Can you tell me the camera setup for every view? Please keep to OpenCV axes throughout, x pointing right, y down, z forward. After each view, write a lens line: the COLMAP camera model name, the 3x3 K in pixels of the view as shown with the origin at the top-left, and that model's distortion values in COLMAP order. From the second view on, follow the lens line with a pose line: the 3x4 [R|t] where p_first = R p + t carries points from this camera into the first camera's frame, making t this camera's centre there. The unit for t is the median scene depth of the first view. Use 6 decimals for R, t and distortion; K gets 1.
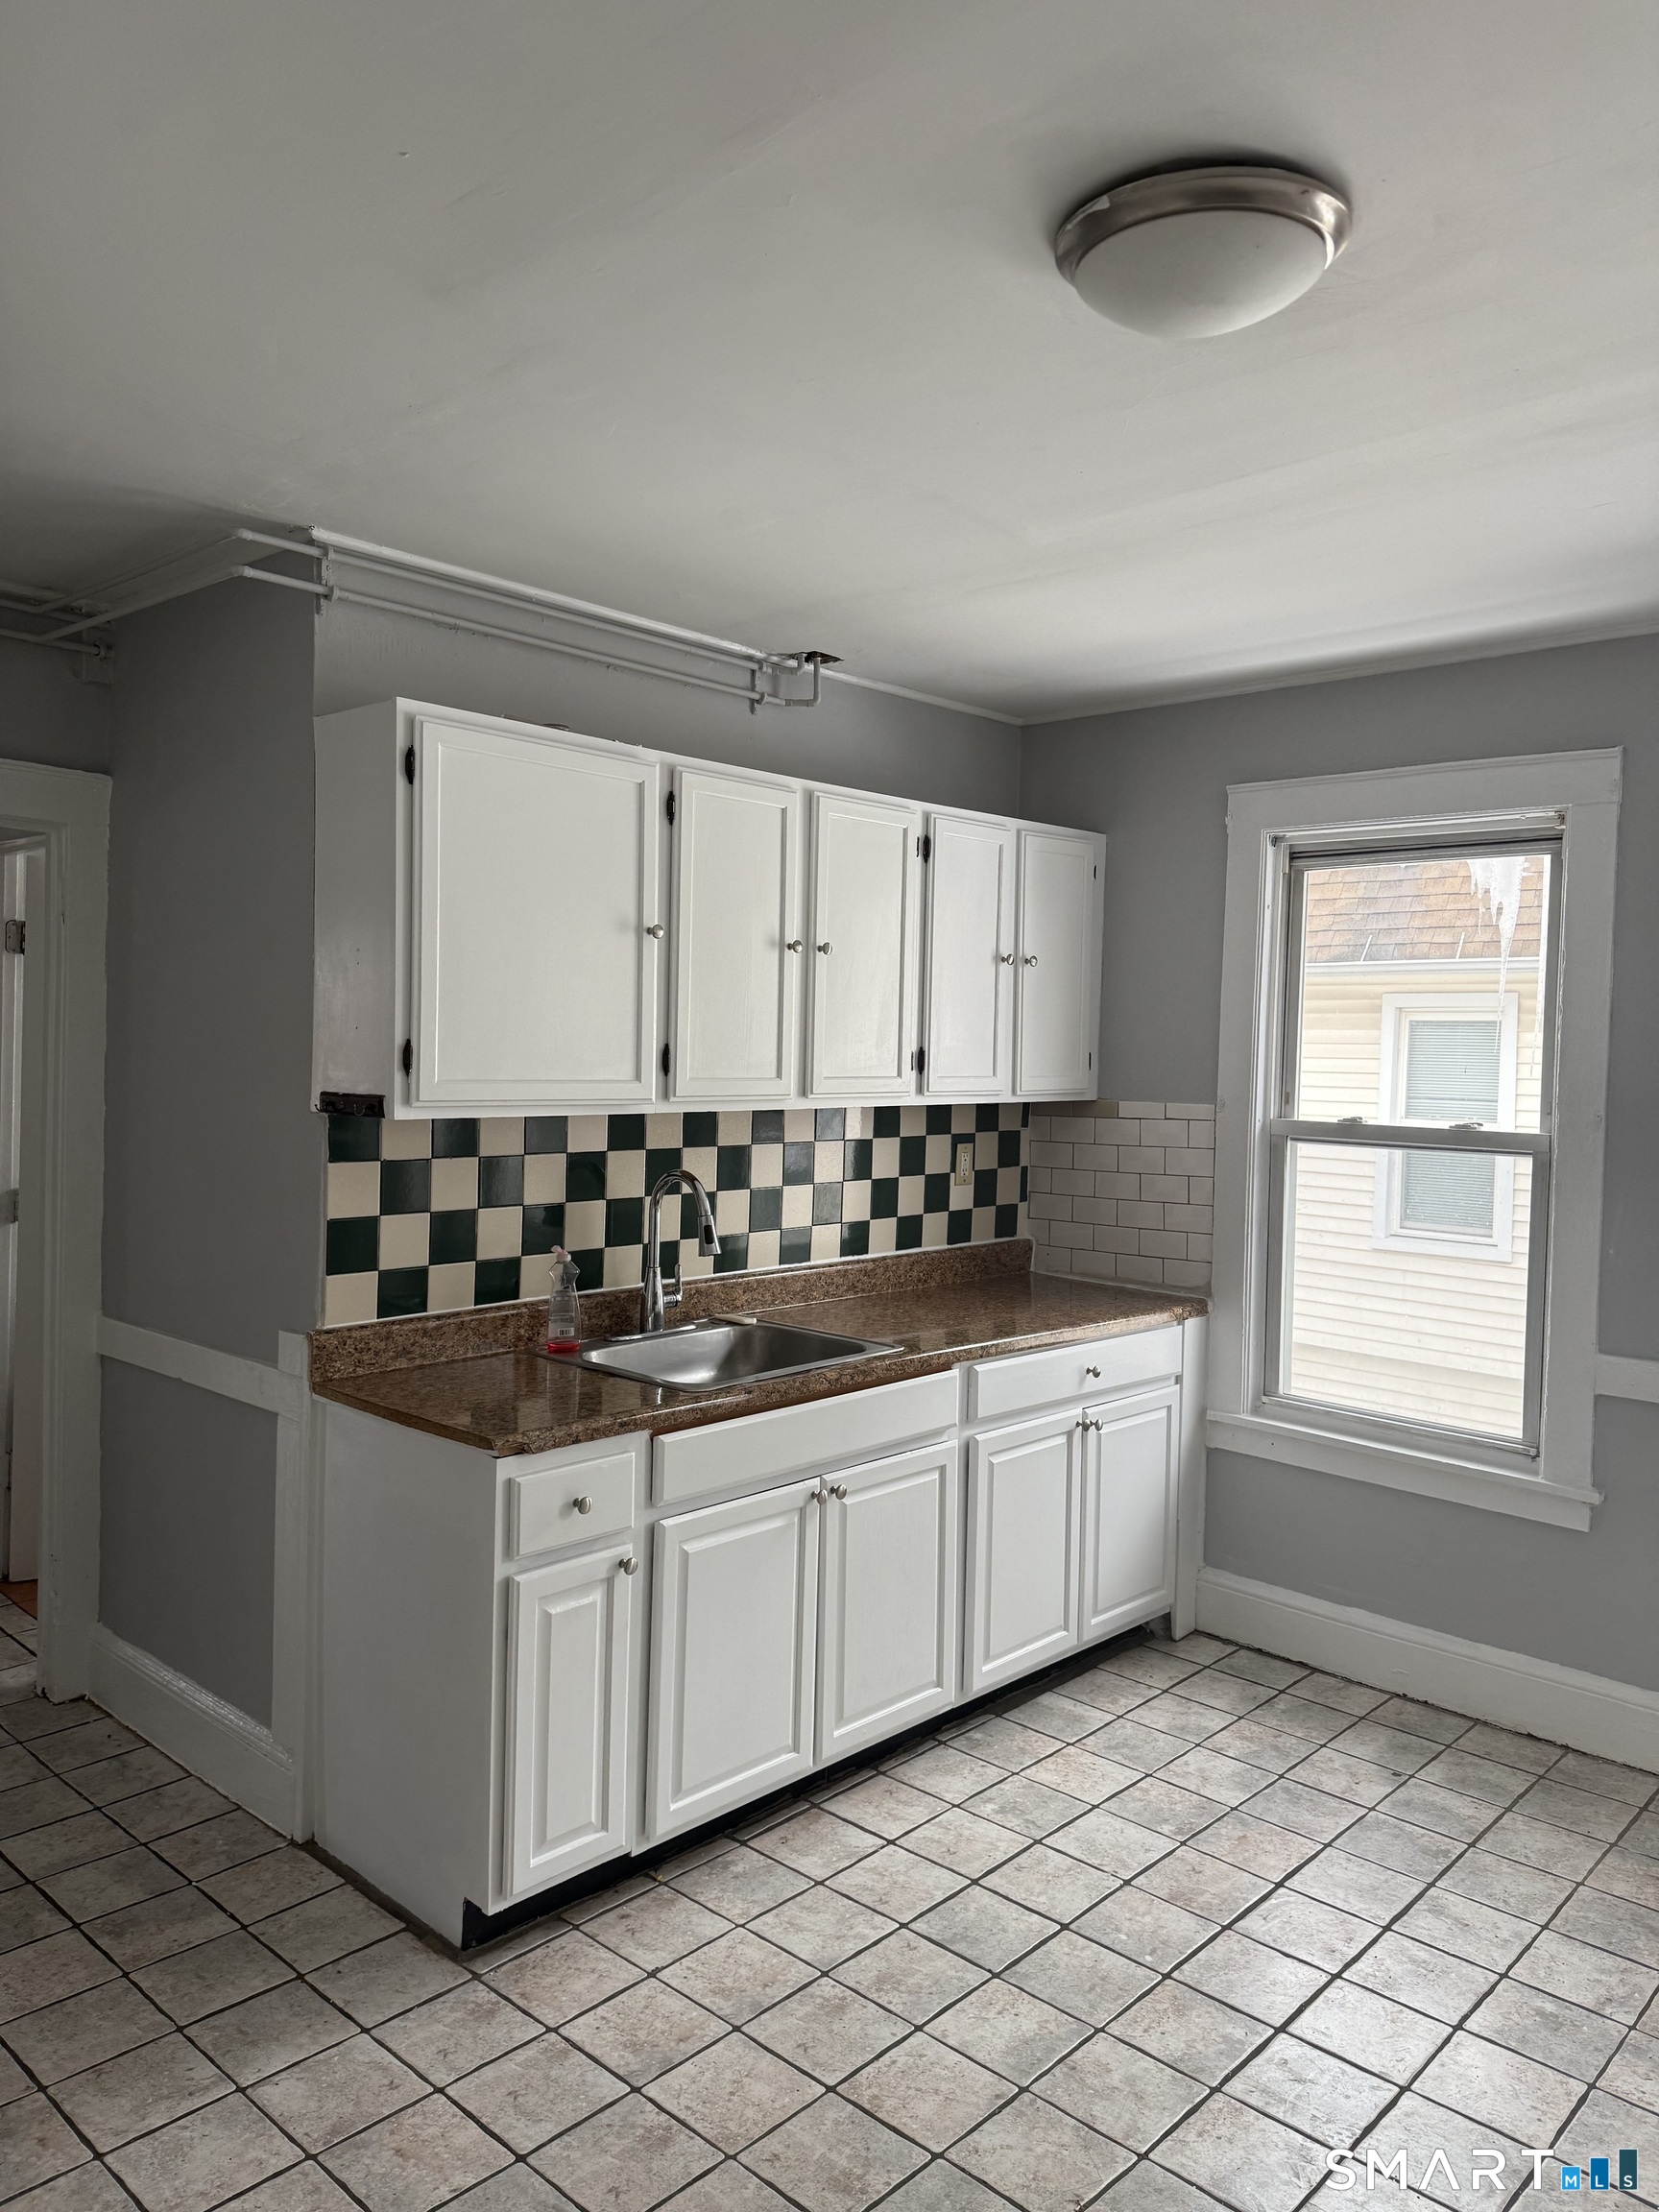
lens RADIAL K [[1533.3, 0, 836.8], [0, 1533.3, 1064.4], [0, 0, 1]] dist [-0.005196, -0.009838]
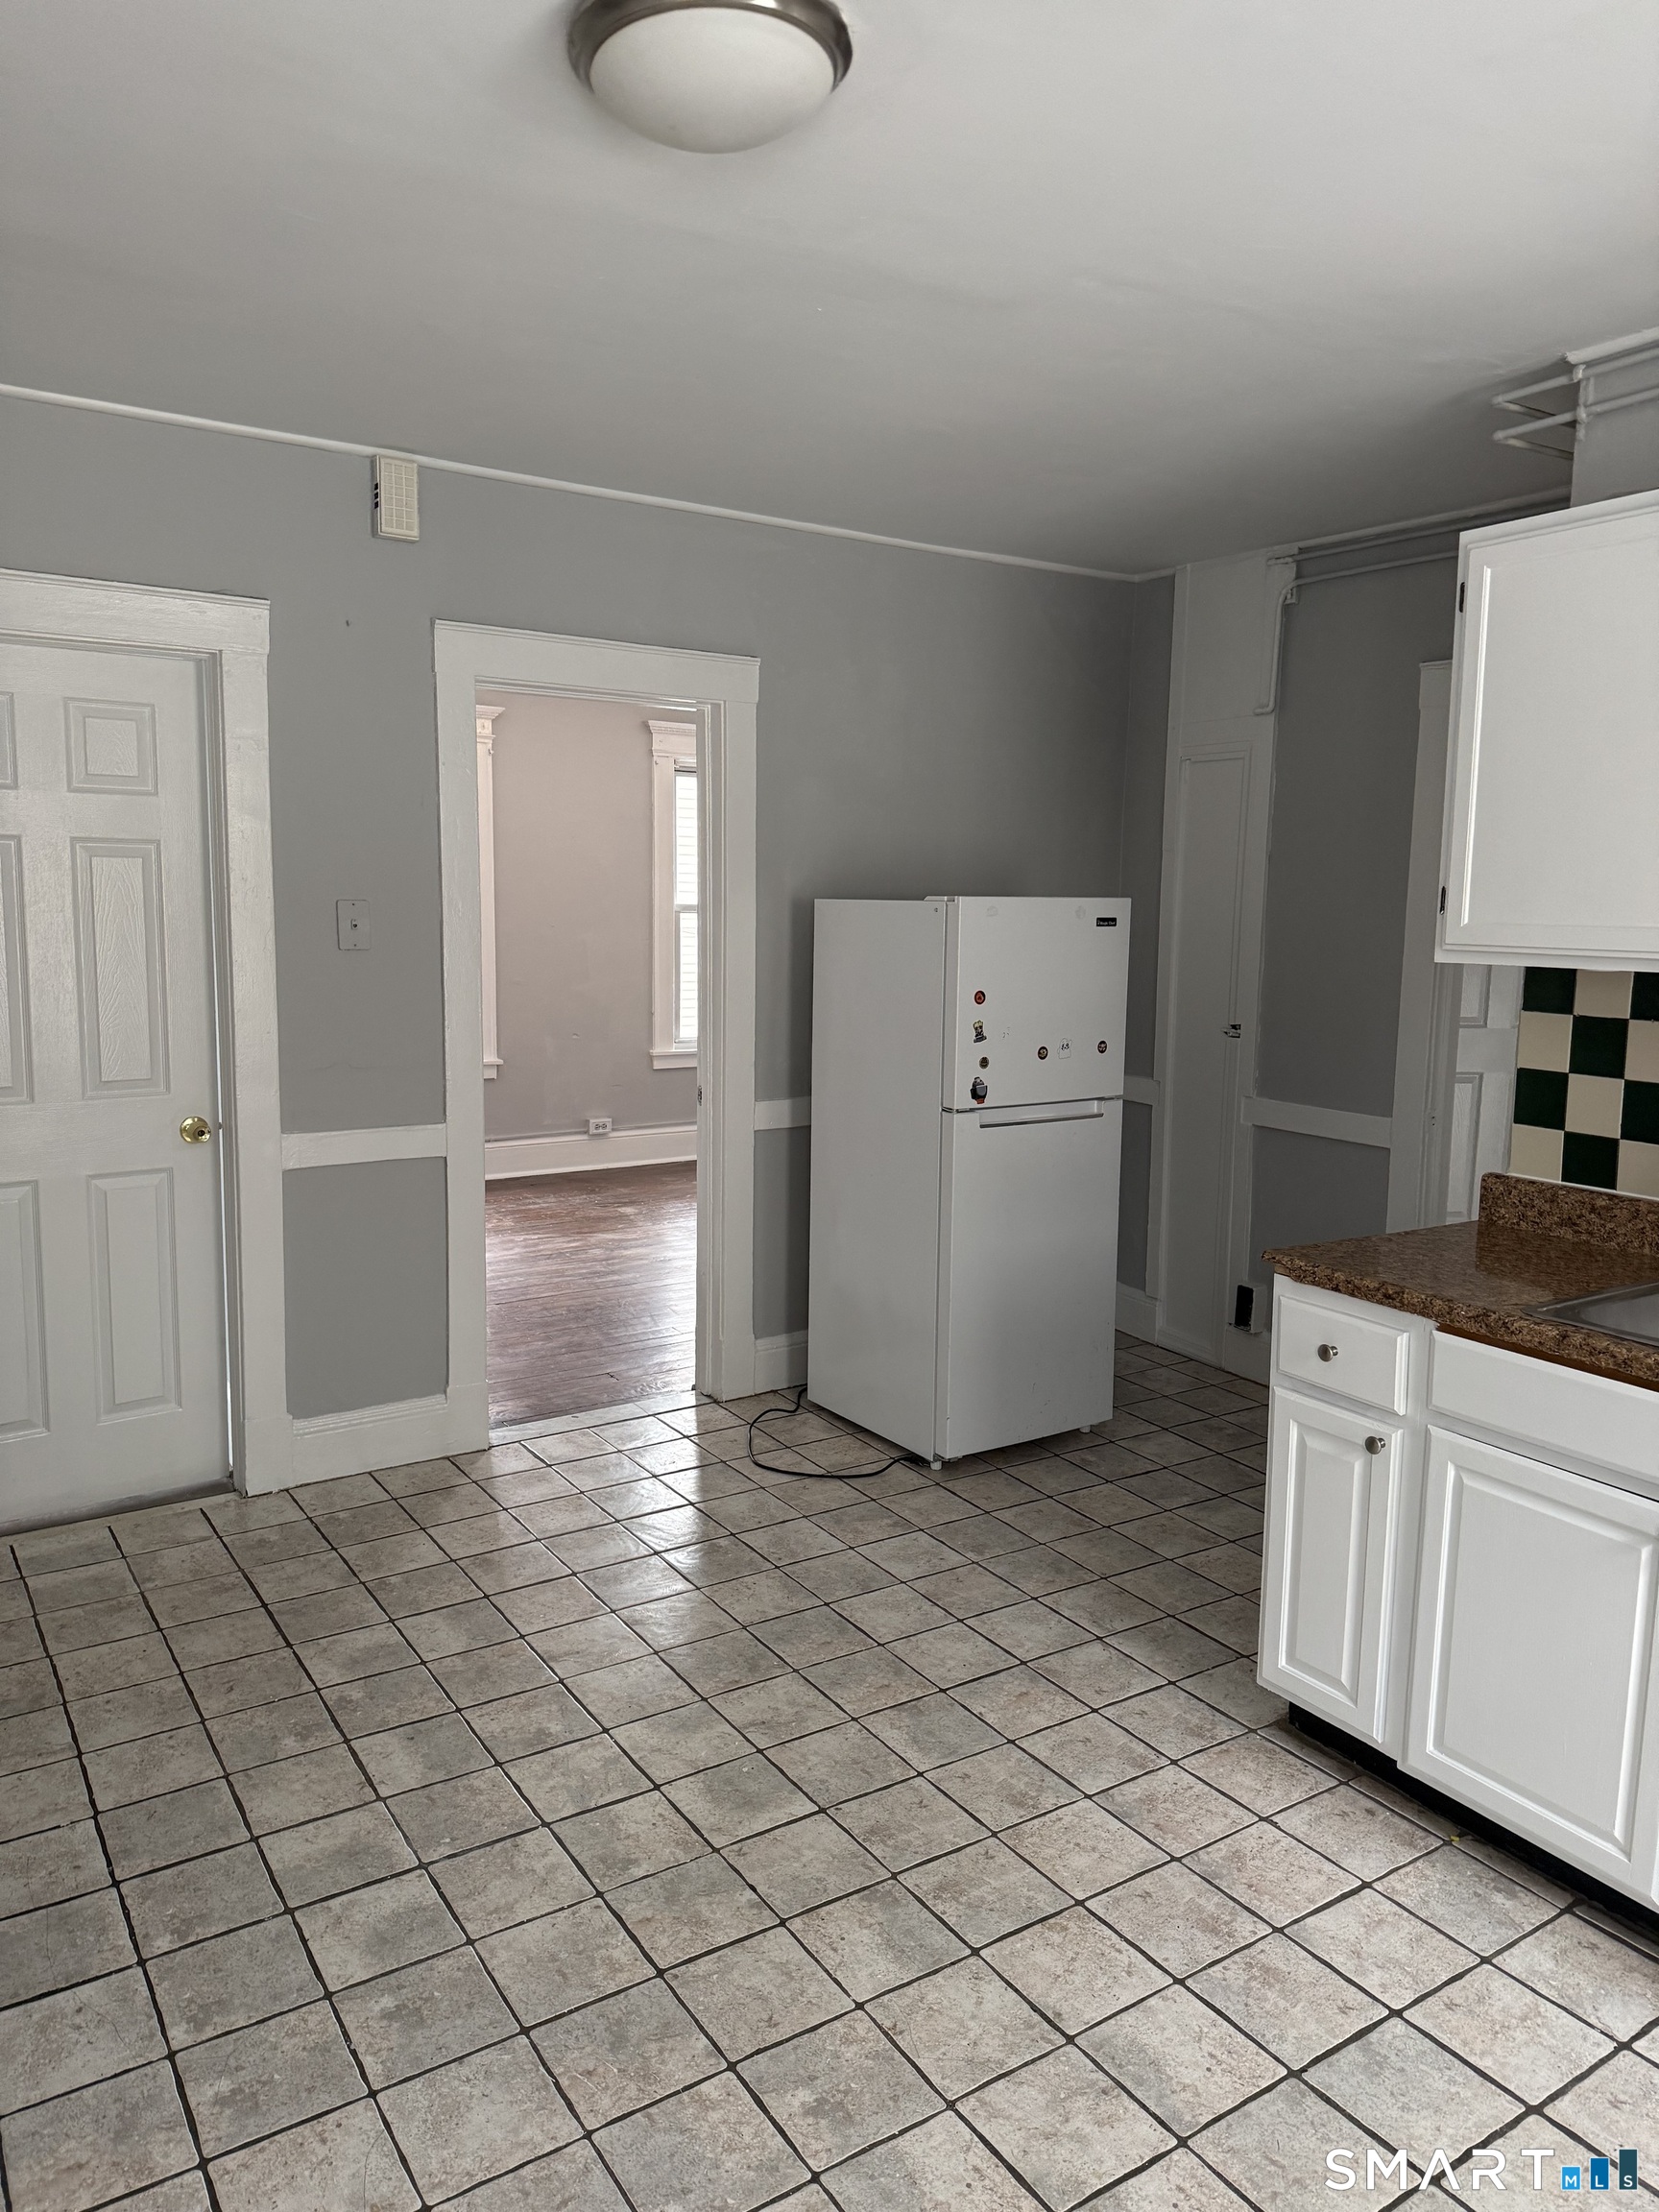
lens RADIAL K [[1533.3, 0, 836.8], [0, 1533.3, 1064.4], [0, 0, 1]] dist [-0.005196, -0.009838]
pose [[-0.202913, 0.097443, -0.974336, 0.818599], [-0.036261, 0.993606, 0.106922, 0.009620], [0.978525, 0.057027, -0.198082, 0.854283]]
